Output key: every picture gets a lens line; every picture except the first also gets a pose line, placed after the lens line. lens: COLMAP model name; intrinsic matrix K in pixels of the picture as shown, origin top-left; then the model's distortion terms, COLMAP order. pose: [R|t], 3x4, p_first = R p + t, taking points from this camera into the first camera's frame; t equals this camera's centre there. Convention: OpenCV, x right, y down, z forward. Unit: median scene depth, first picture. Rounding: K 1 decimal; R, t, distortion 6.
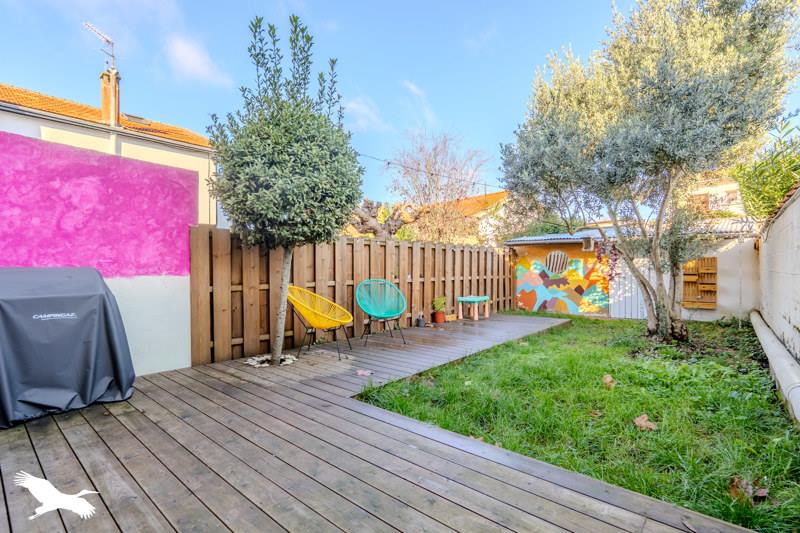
lens RADIAL K [[372.2, 0, 373.3], [0, 372.2, 271.2], [0, 0, 1]] dist [0.000298, 0.000715]
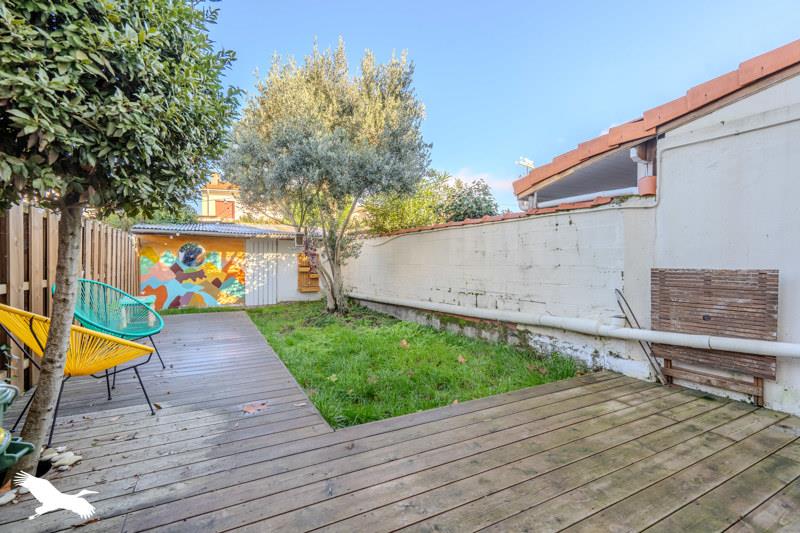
lens RADIAL K [[372.2, 0, 399.0], [0, 372.2, 263.6], [0, 0, 1]] dist [0.000298, 0.000715]
pose [[0.334700, -0.000052, 0.942325, -0.239246], [0.002318, 0.999997, -0.000768, 0.000382], [-0.942322, 0.002441, 0.334699, 0.202427]]
